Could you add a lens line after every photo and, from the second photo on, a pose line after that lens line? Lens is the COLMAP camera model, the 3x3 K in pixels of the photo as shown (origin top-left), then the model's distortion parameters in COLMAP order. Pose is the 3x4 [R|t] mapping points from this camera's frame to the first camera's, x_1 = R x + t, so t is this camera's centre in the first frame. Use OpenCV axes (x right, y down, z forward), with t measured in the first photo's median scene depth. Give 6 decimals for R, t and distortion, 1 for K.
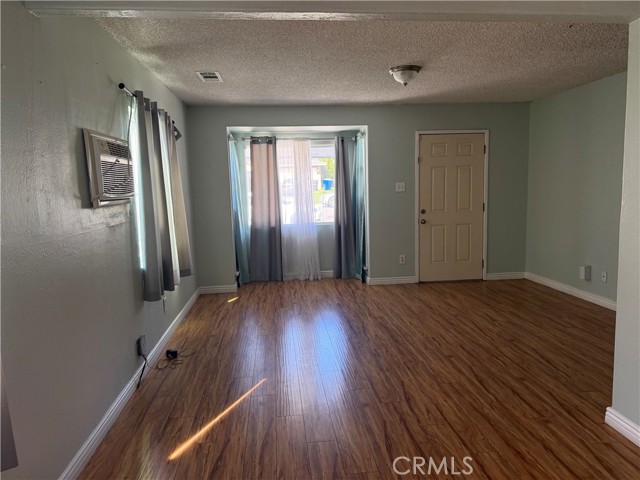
lens RADIAL K [[450.1, 0, 321.6], [0, 450.1, 241.3], [0, 0, 1]] dist [0.040518, -0.035662]
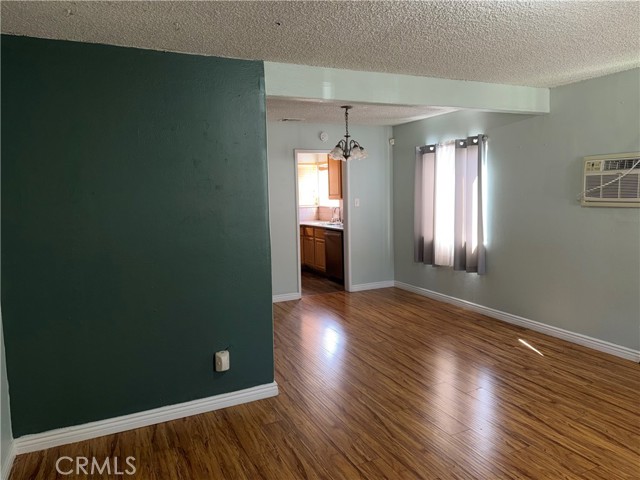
lens RADIAL K [[450.1, 0, 321.3], [0, 450.1, 238.9], [0, 0, 1]] dist [0.040518, -0.035662]
pose [[-0.939273, 0.084360, -0.332640, 0.564747], [0.006612, 0.973583, 0.228239, -0.204057], [0.343107, 0.212179, -0.915018, 1.333147]]
